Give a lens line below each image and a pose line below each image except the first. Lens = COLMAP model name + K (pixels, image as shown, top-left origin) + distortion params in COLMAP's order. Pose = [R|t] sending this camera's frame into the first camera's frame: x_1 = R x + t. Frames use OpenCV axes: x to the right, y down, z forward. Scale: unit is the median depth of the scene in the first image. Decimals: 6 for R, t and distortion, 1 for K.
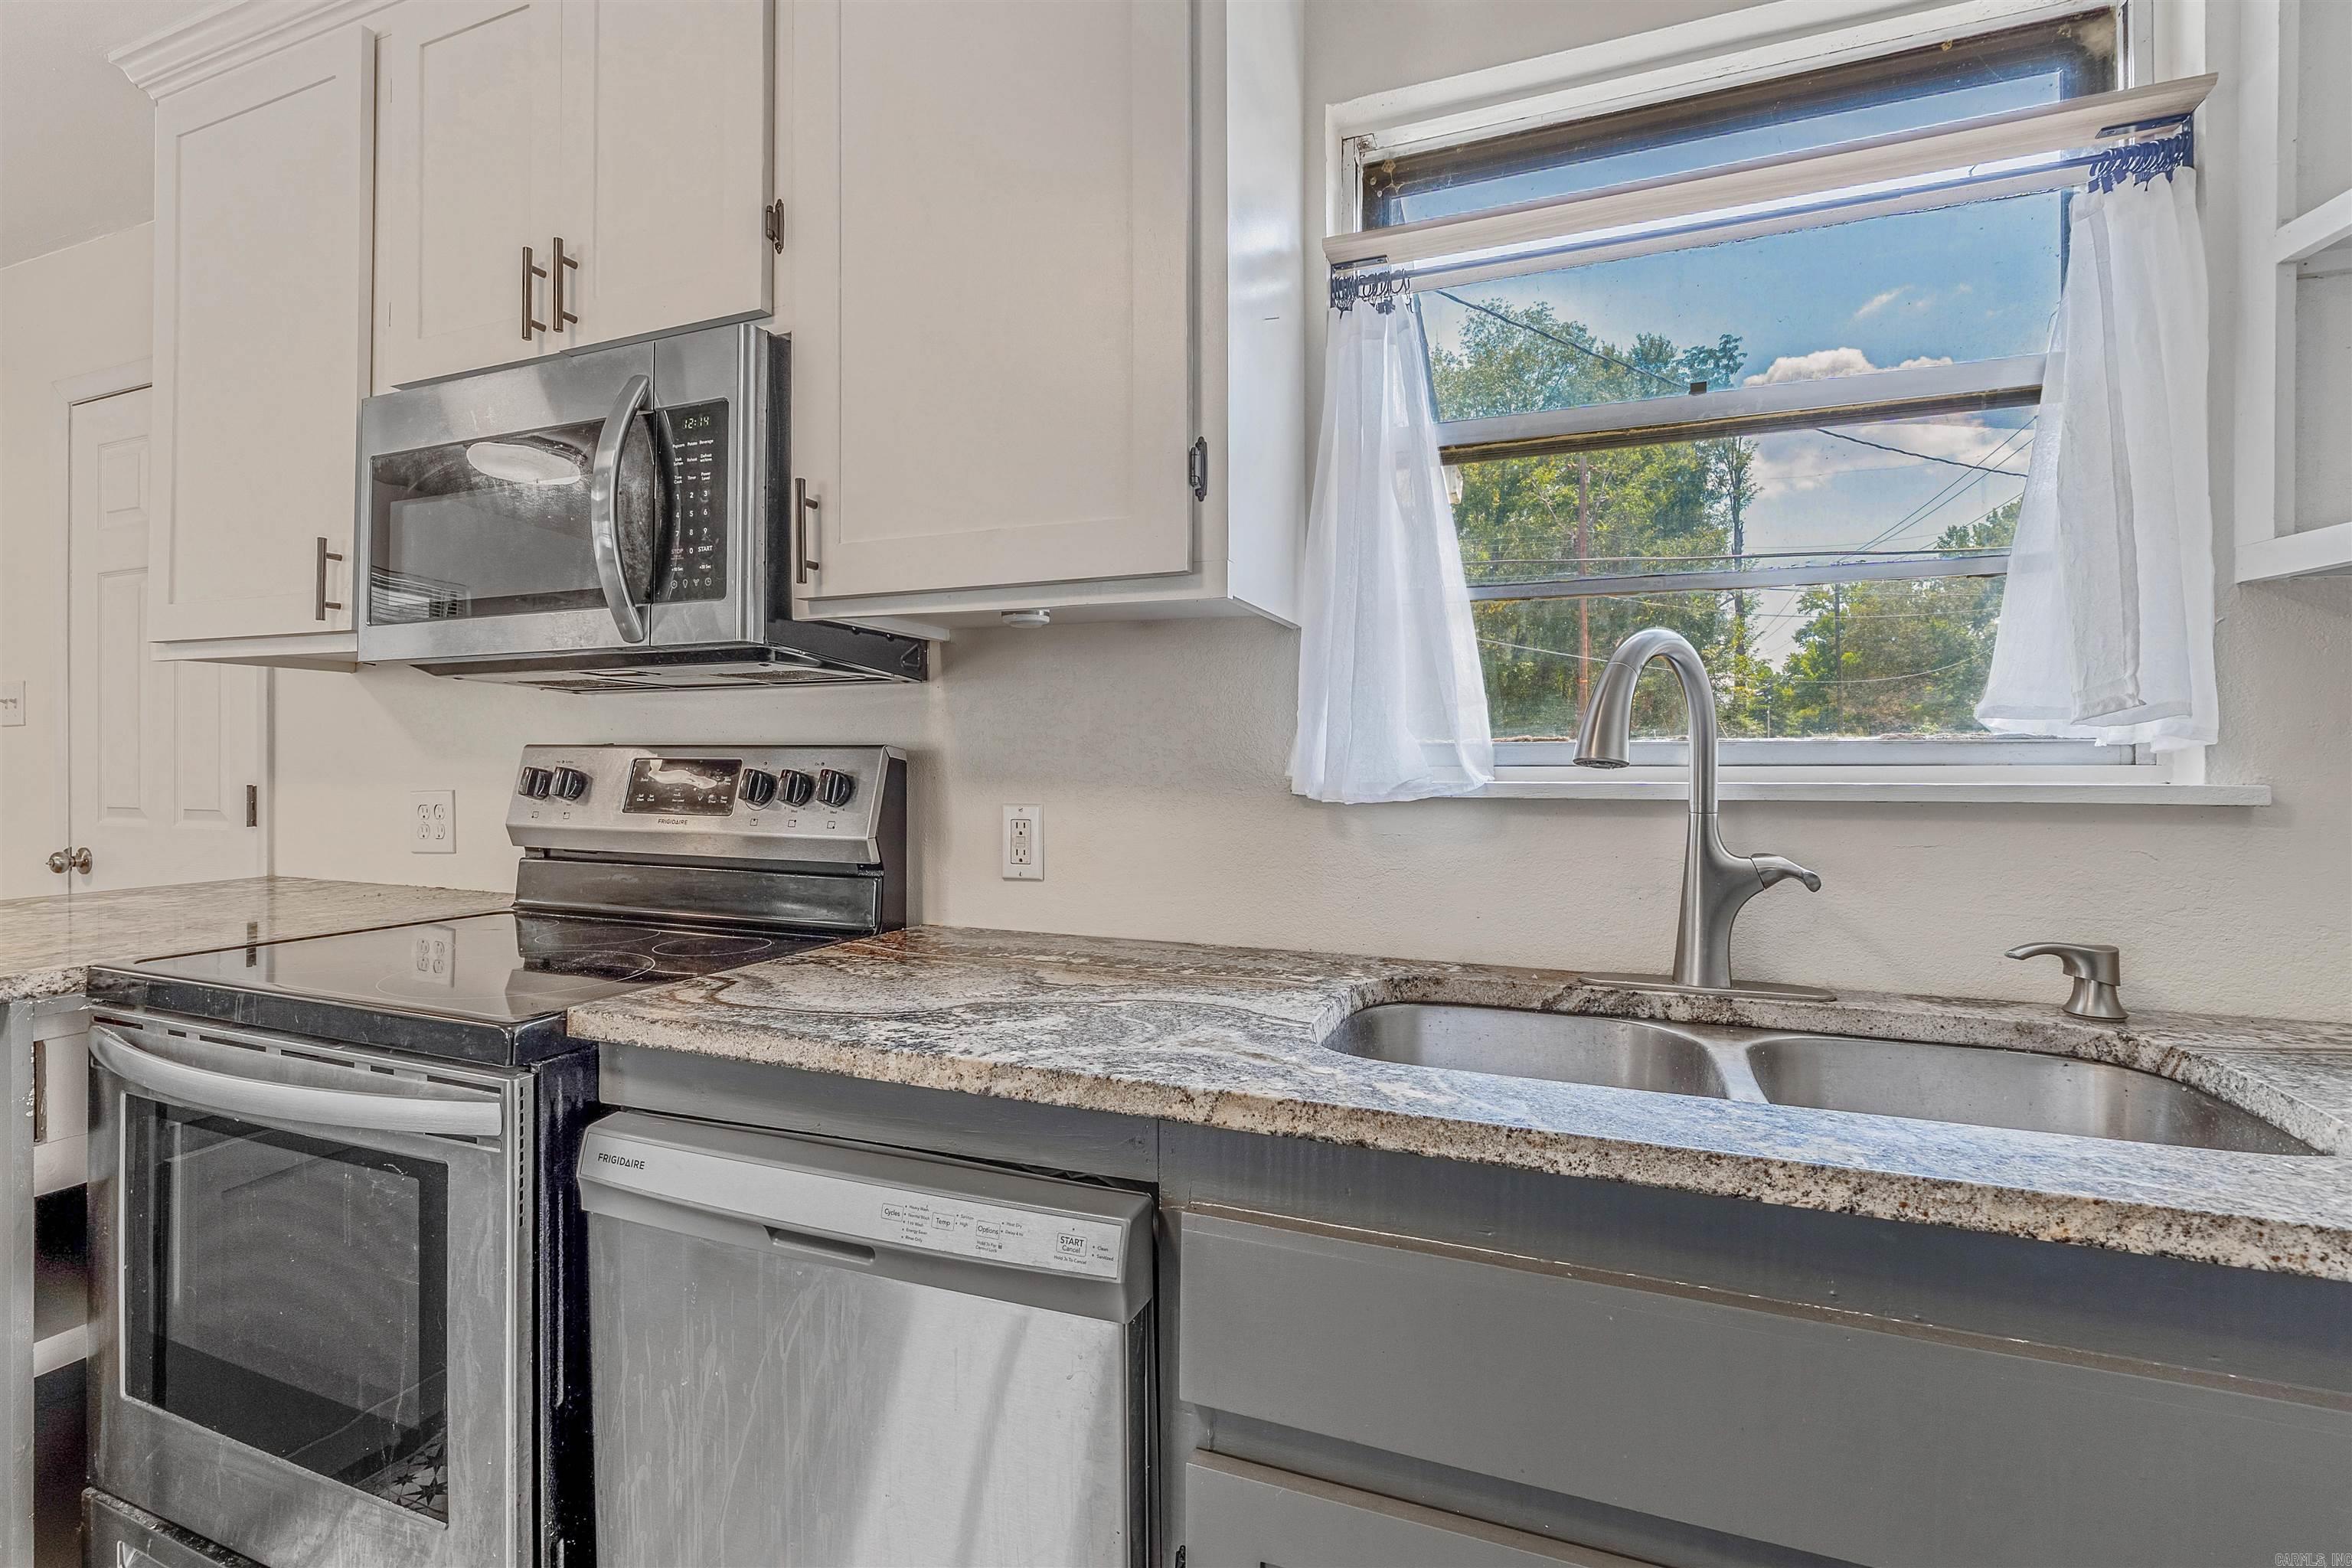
lens RADIAL K [[1063.8, 0, 1169.7], [0, 1063.8, 764.8], [0, 0, 1]] dist [-0.000211, -0.002026]
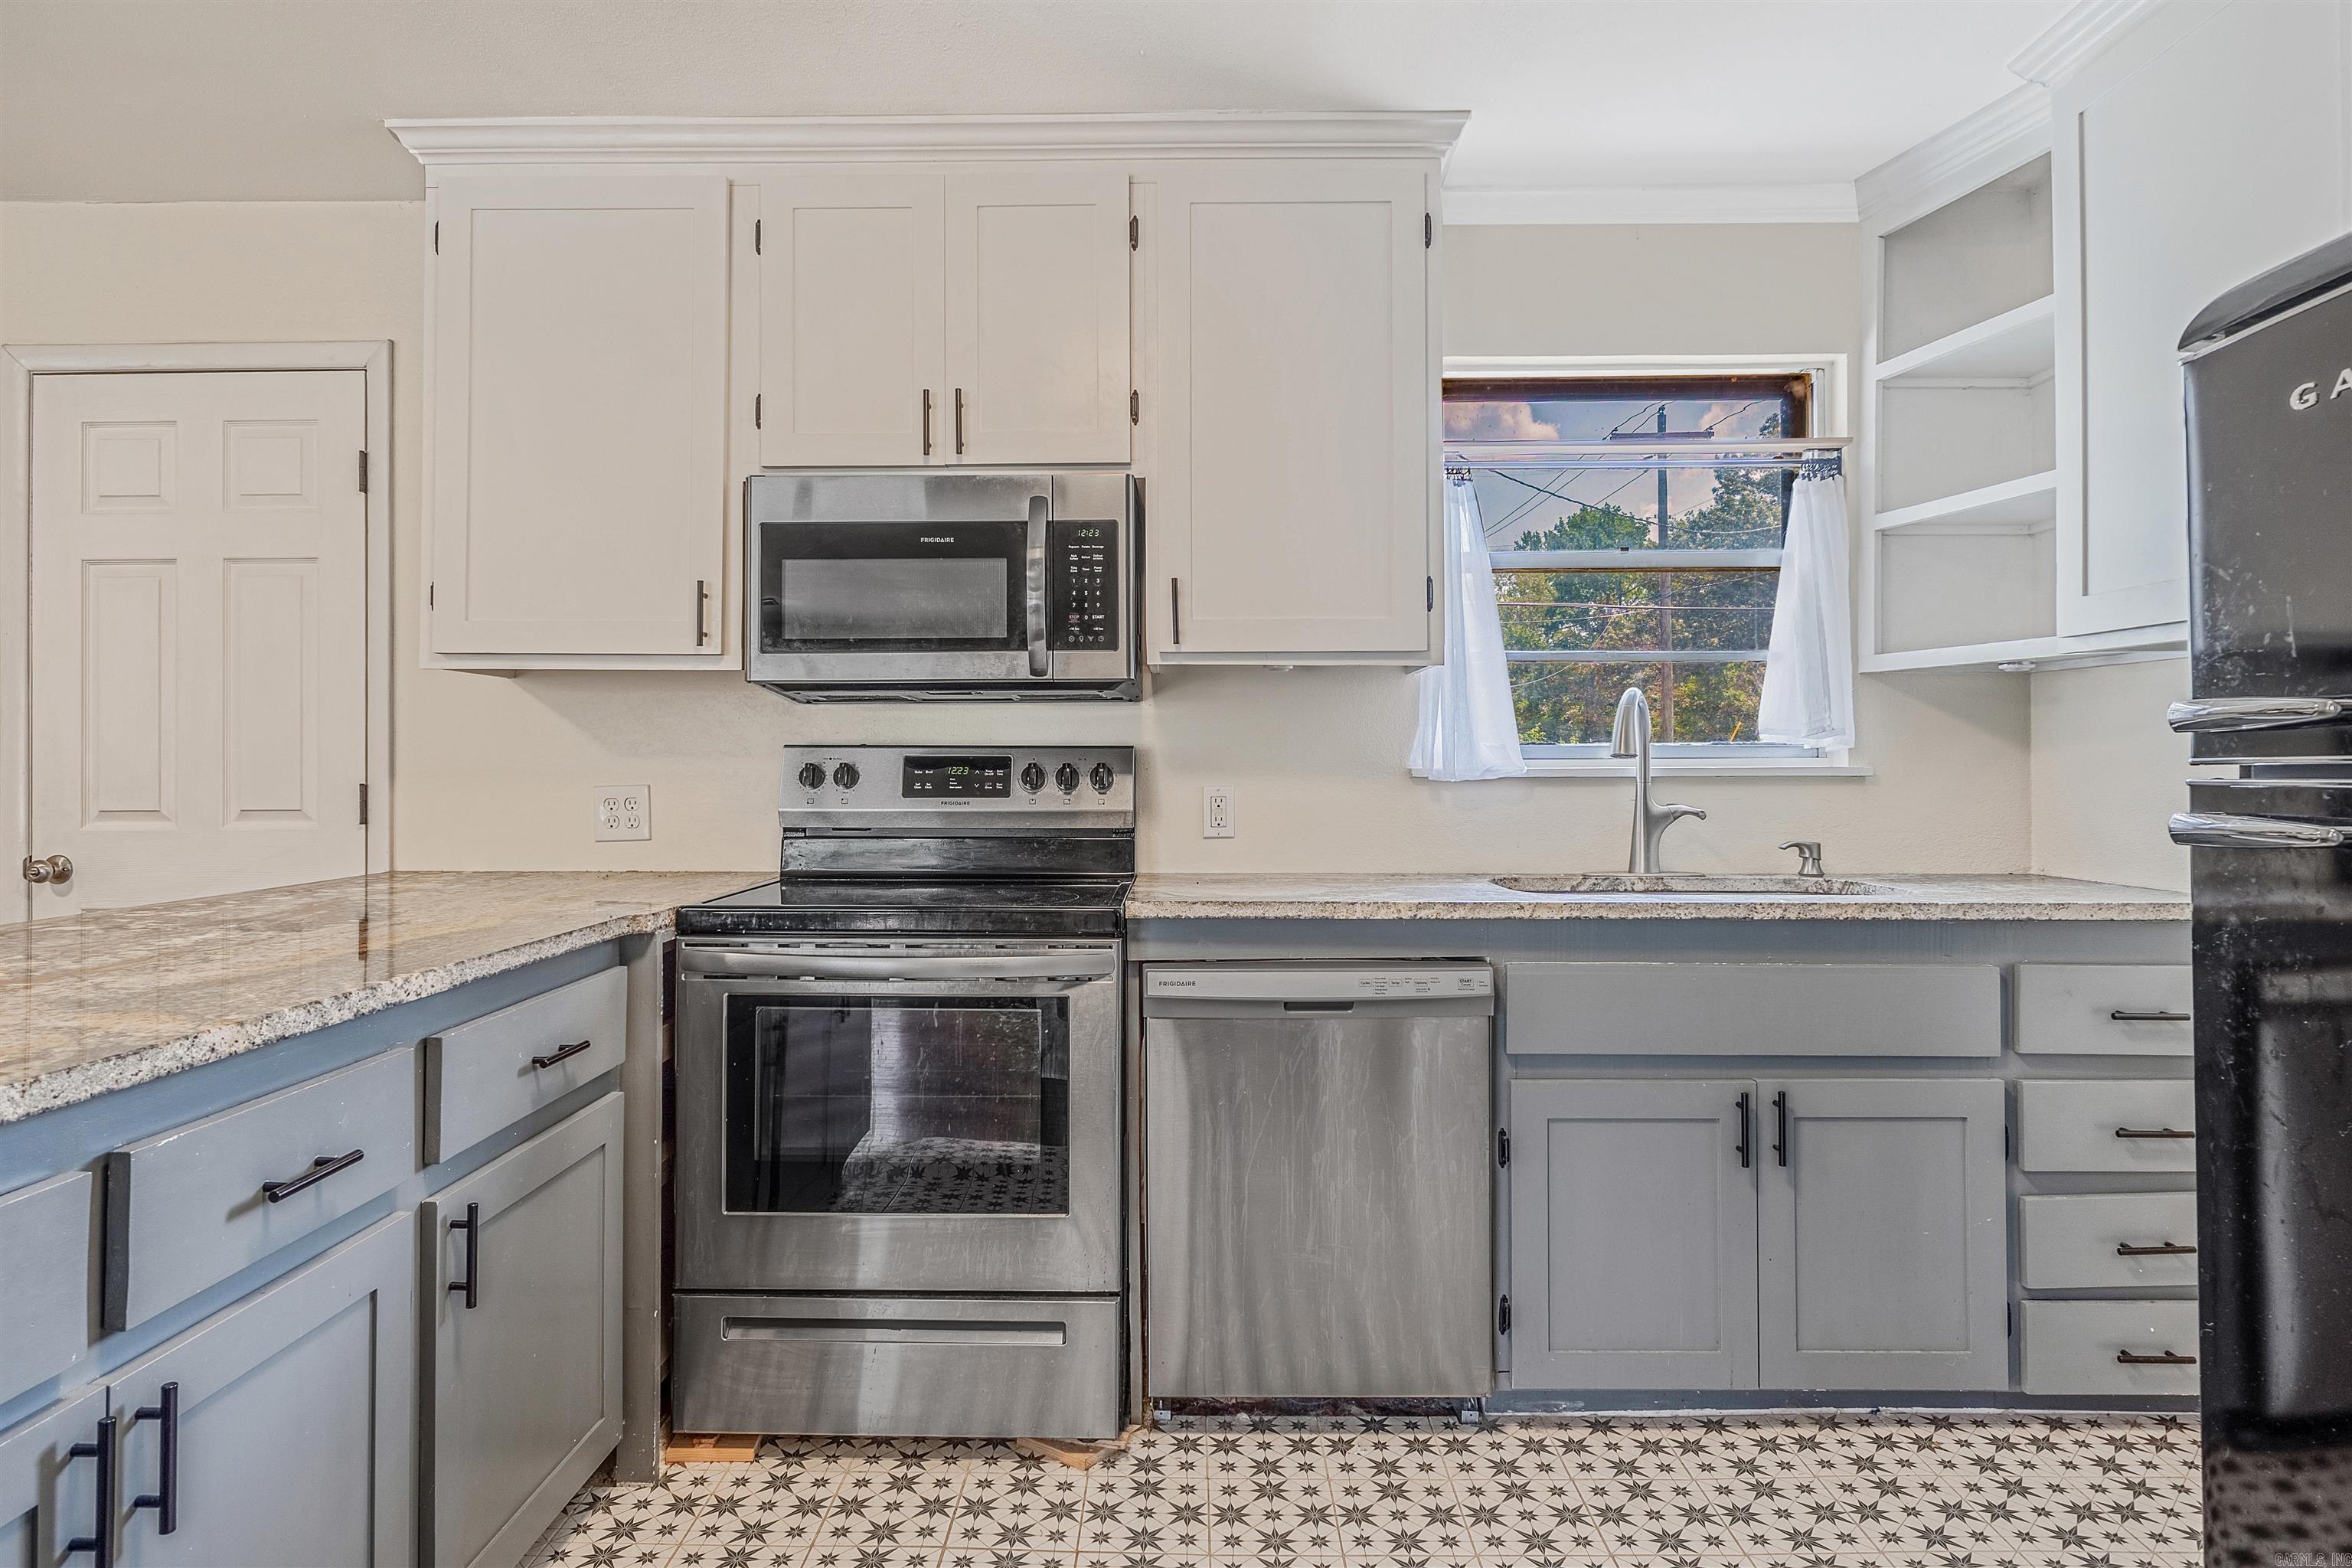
lens RADIAL K [[1290.1, 0, 1169.8], [0, 1290.1, 760.9], [0, 0, 1]] dist [0.001632, -0.005498]
pose [[0.933221, -0.001045, 0.359300, -1.005463], [0.004492, 0.999952, -0.008760, 0.020067], [-0.359274, 0.009789, 0.933181, -0.761452]]
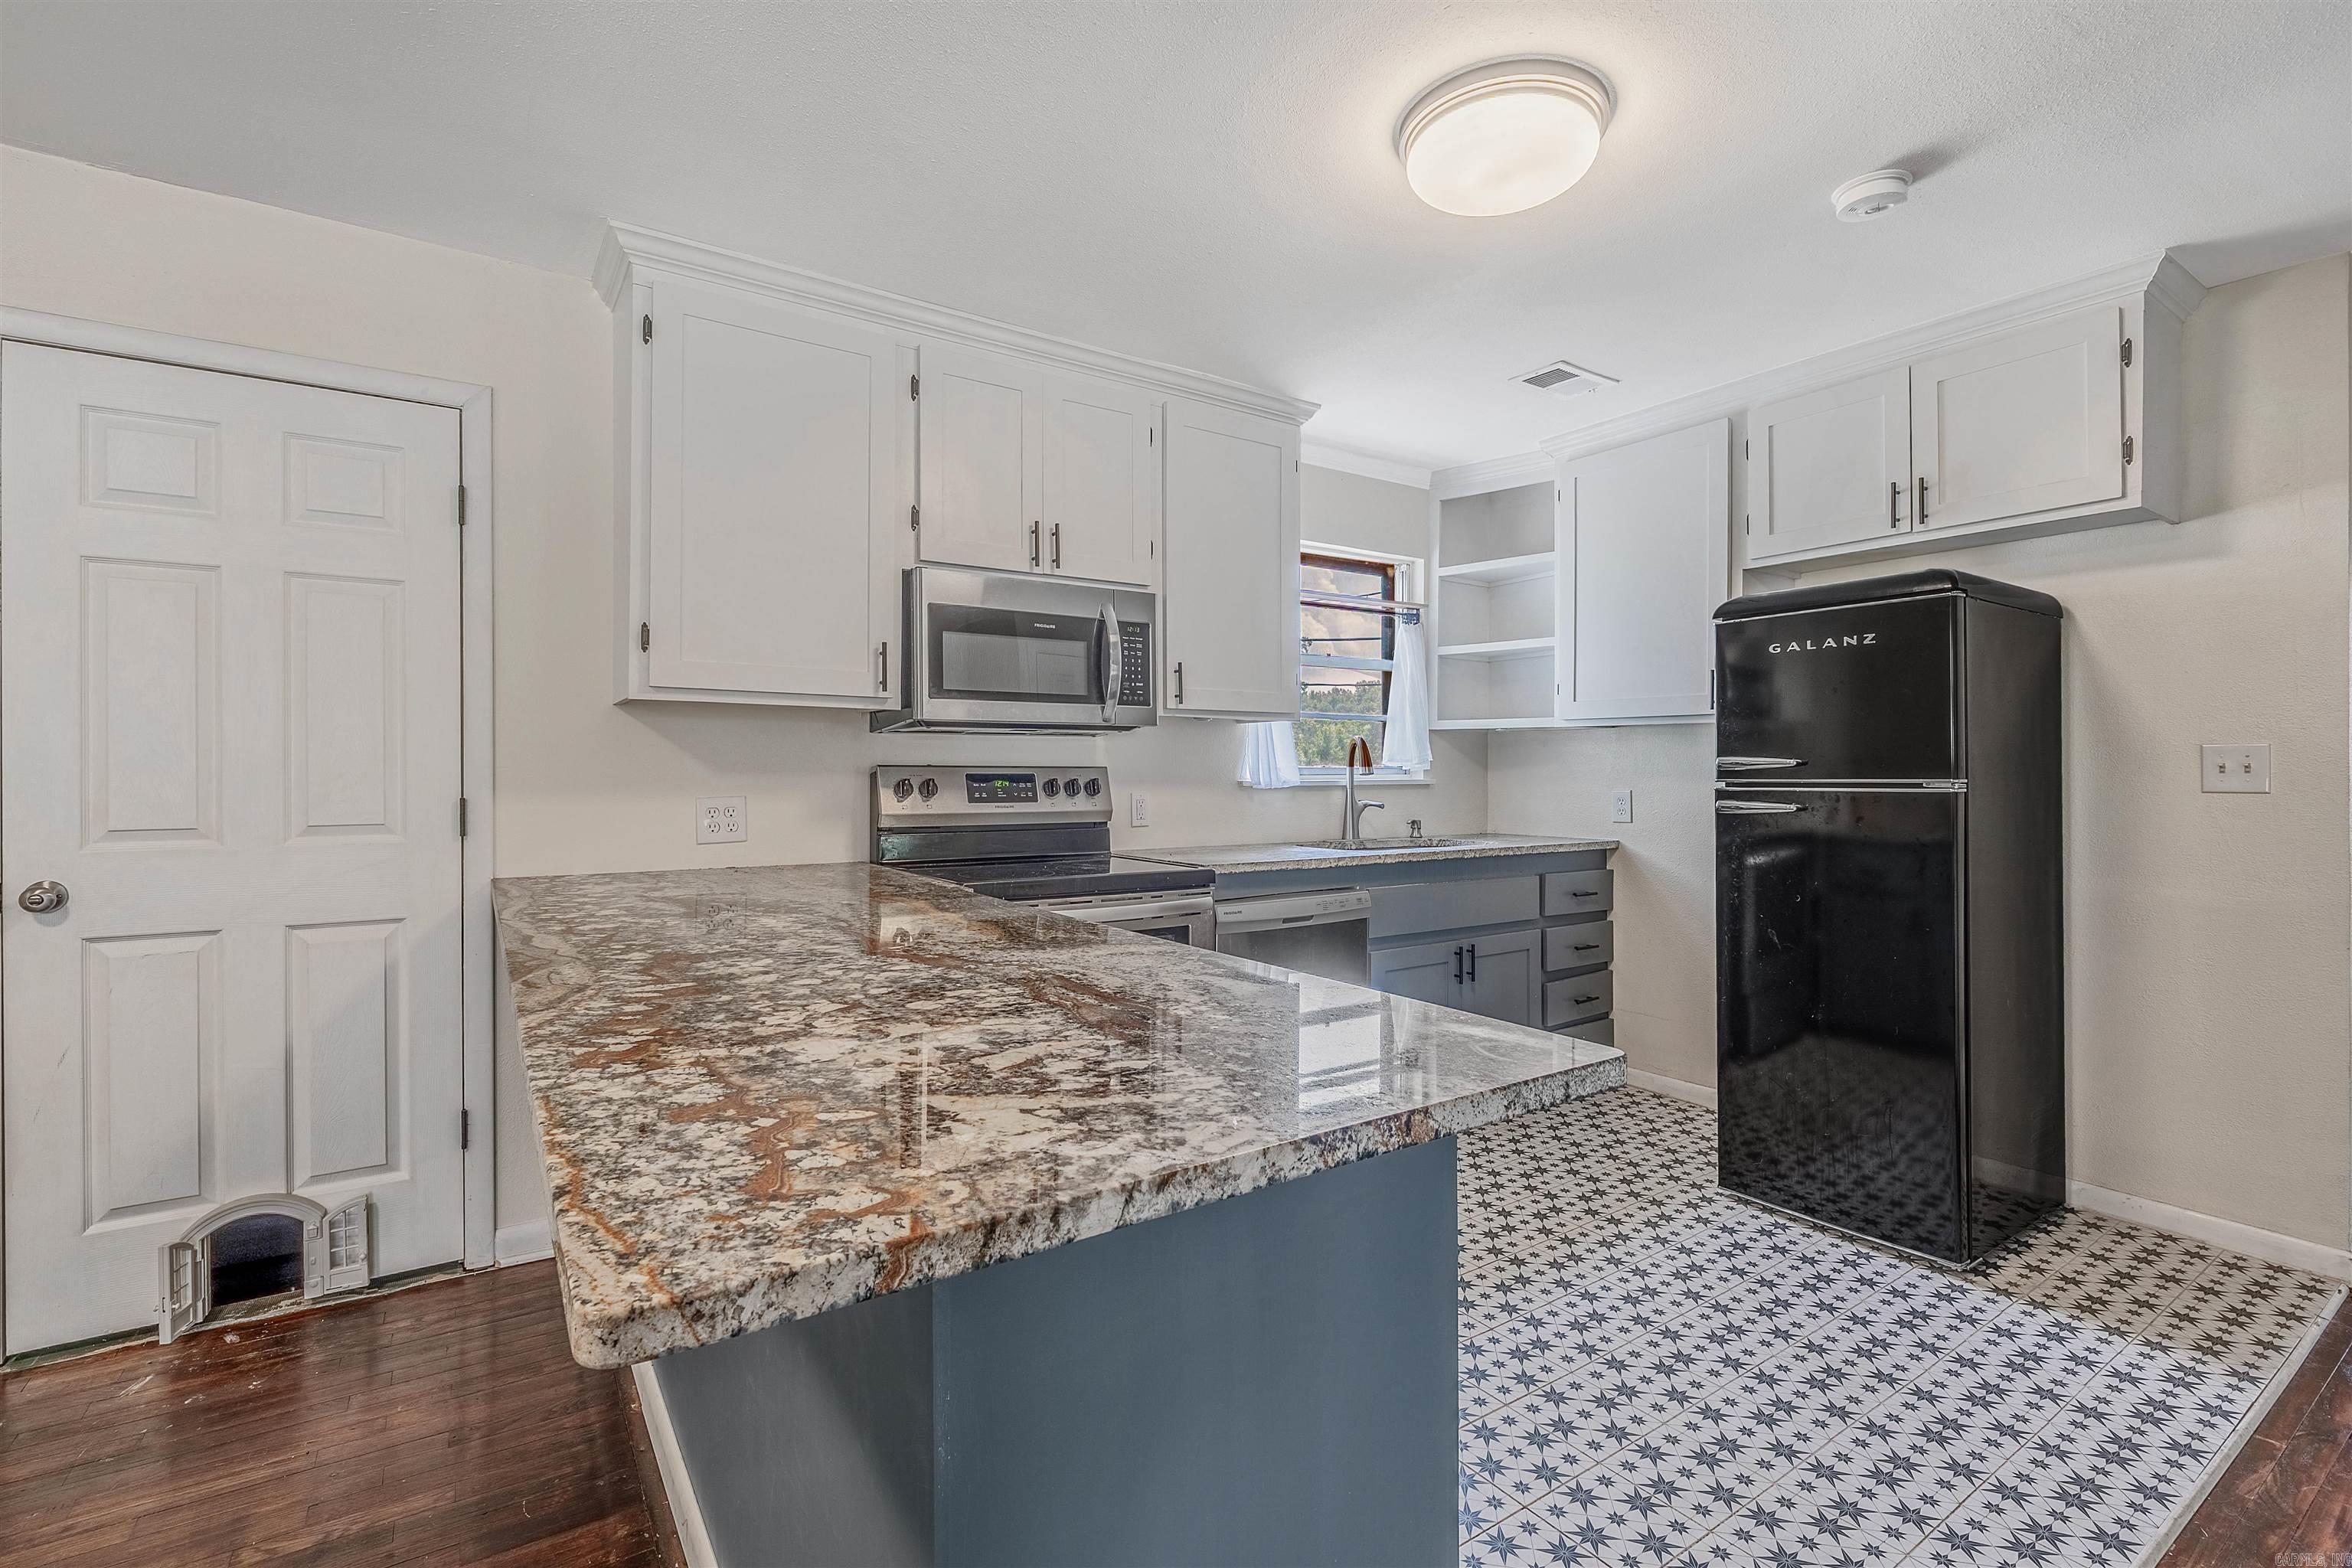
lens RADIAL K [[1063.8, 0, 1177.7], [0, 1063.8, 773.8], [0, 0, 1]] dist [-0.000211, -0.002026]
pose [[0.557598, -0.001426, 0.830110, -2.346972], [0.004457, 0.999989, -0.001276, -0.001591], [-0.830099, 0.004411, 0.557598, -0.384558]]
